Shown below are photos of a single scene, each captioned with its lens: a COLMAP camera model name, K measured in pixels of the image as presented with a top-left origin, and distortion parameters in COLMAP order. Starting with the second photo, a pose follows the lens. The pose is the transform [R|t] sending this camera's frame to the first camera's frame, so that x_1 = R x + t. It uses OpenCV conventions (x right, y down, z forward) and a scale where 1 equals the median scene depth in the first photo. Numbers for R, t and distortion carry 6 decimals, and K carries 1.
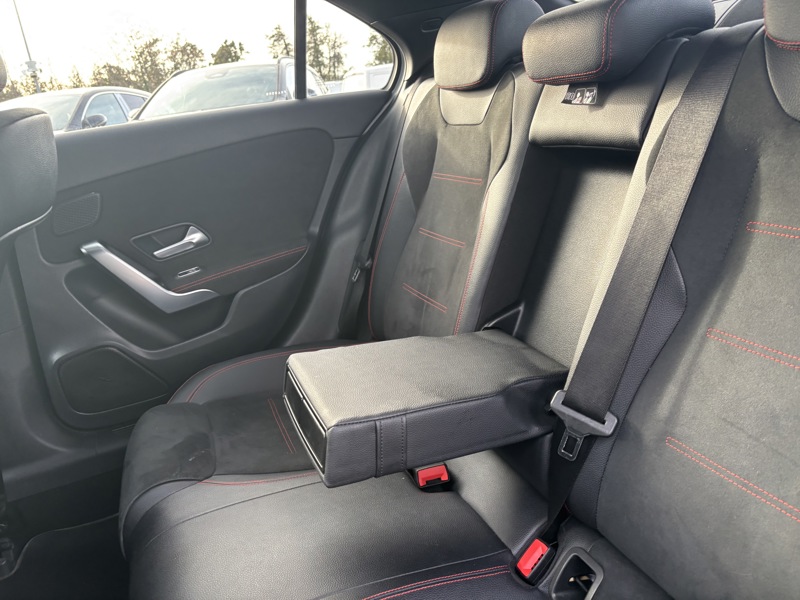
lens RADIAL K [[617.3, 0, 400.0], [0, 617.3, 300.0], [0, 0, 1]] dist [0.001924, -0.004613]
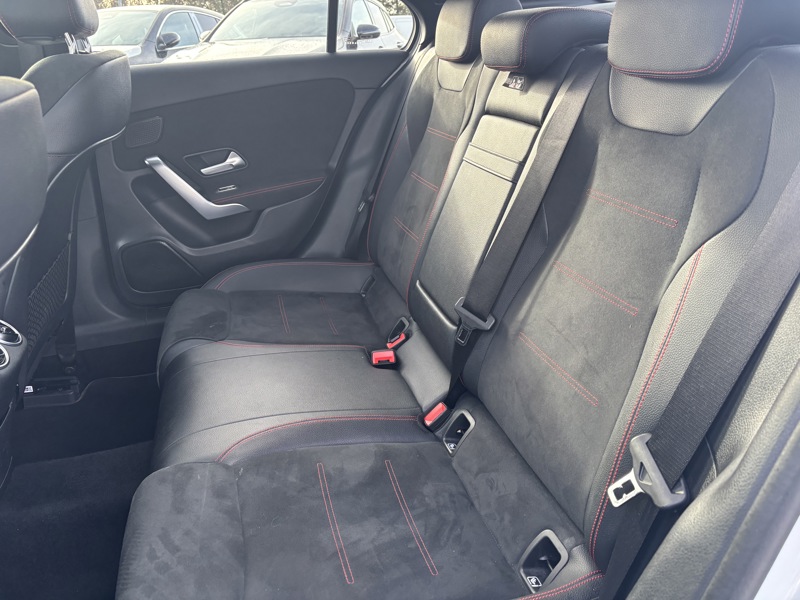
lens RADIAL K [[607.3, 0, 400.0], [0, 607.3, 300.0], [0, 0, 1]] dist [0.004126, -0.005079]
pose [[0.990649, 0.117188, -0.069870, 0.128265], [-0.109923, 0.988891, 0.100056, 0.018010], [0.080820, -0.091440, 0.992526, -0.232103]]
